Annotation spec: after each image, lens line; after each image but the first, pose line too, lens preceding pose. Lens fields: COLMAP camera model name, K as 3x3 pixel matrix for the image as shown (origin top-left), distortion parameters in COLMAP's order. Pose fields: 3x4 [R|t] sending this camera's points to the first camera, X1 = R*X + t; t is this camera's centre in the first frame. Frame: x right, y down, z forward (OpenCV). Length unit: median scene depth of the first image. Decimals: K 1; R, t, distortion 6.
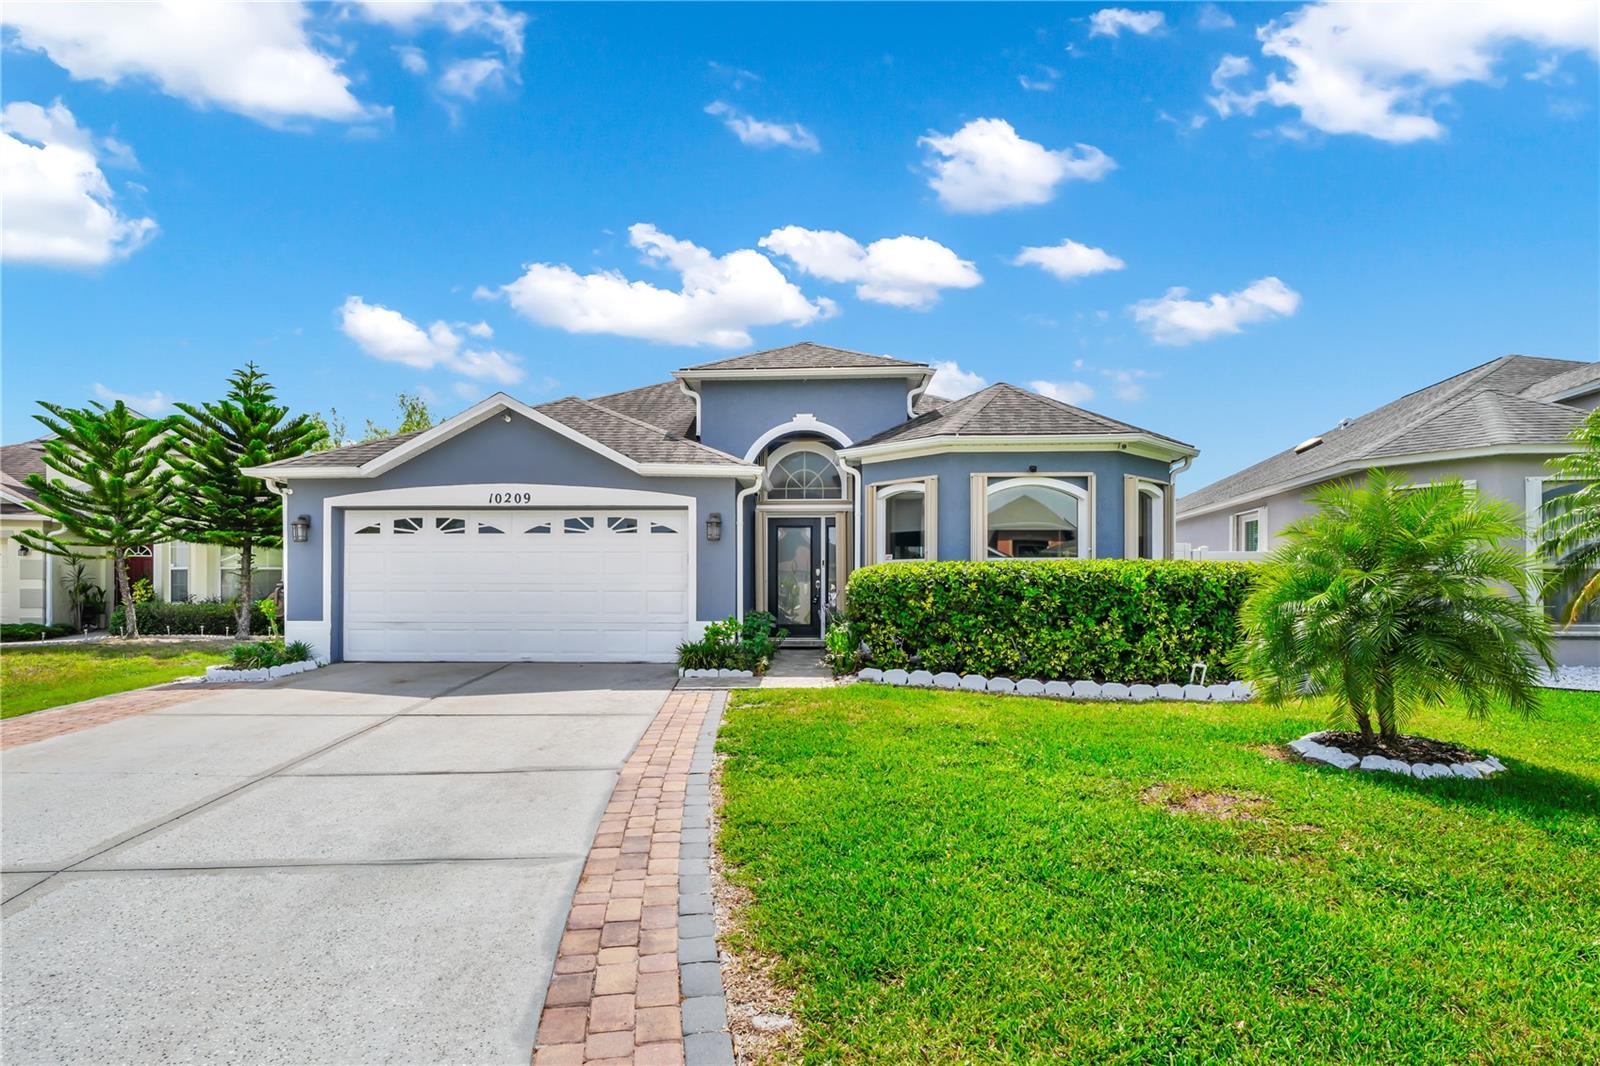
lens RADIAL K [[839.7, 0, 800.3], [0, 839.7, 583.3], [0, 0, 1]] dist [-0.001025, 0.000082]
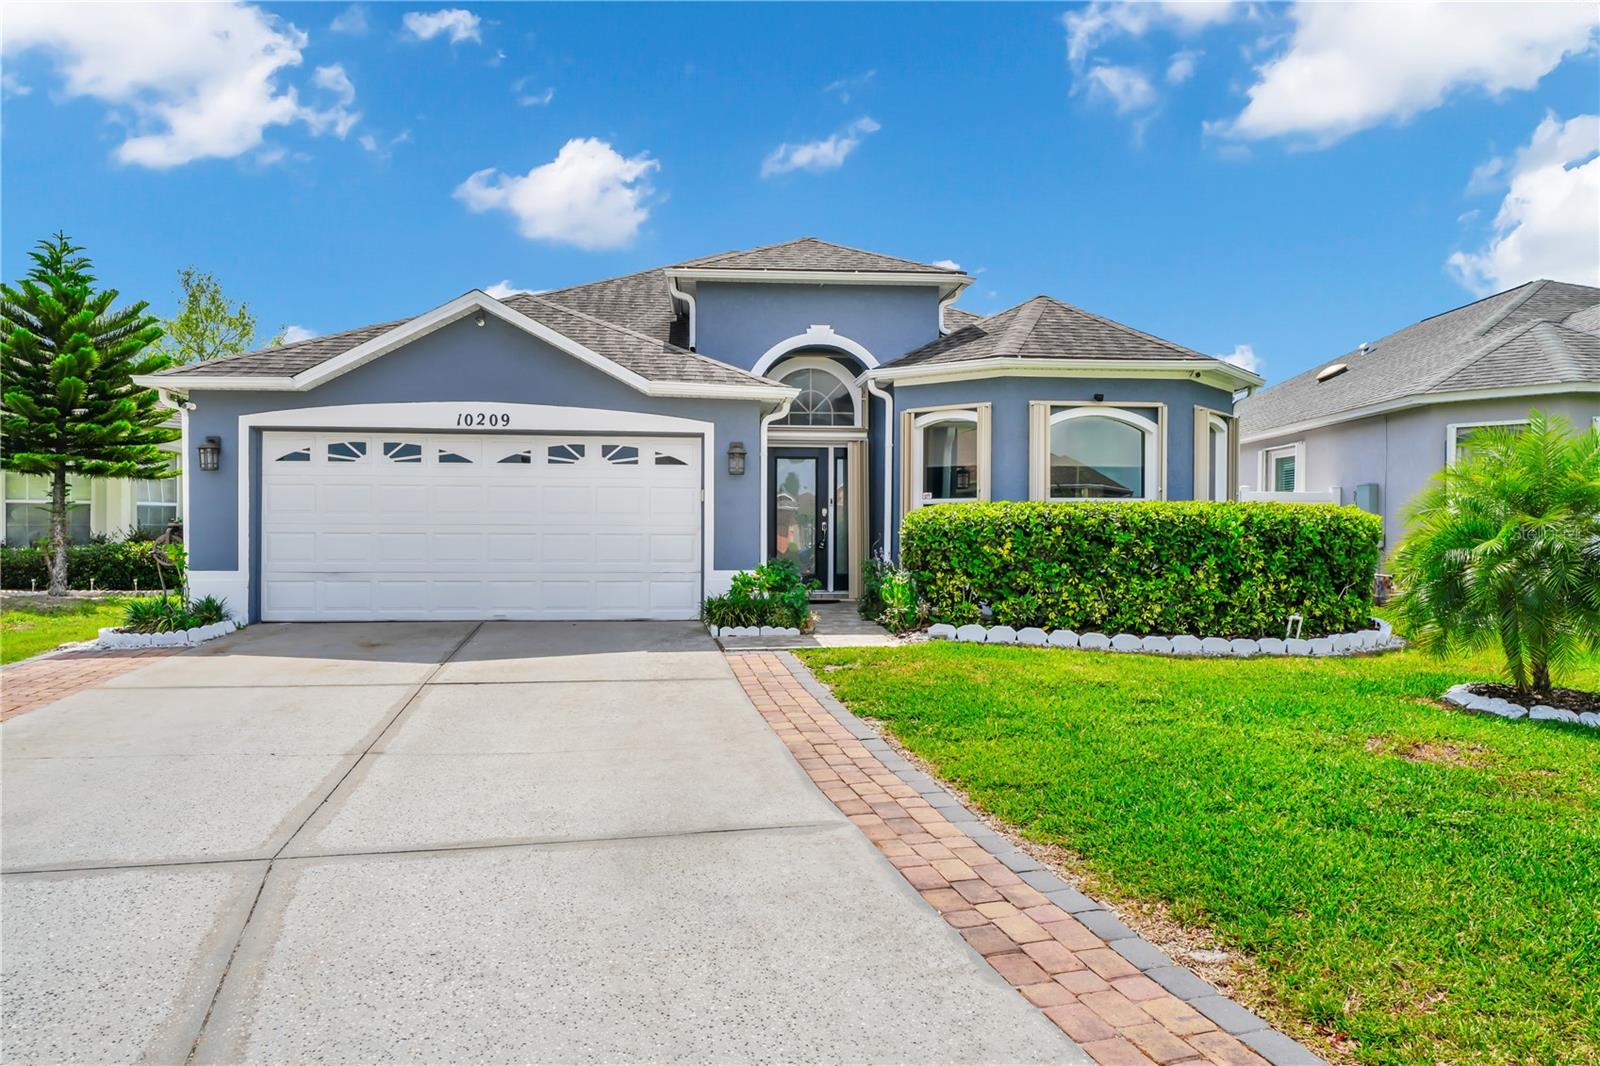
lens RADIAL K [[1049.8, 0, 800.0], [0, 1049.8, 533.0], [0, 0, 1]] dist [-0.000595, -0.001292]
pose [[0.991016, 0.003360, 0.133703, -0.187447], [-0.004590, 0.999950, 0.008894, -0.002180], [-0.133666, -0.009427, 0.990982, -0.055574]]
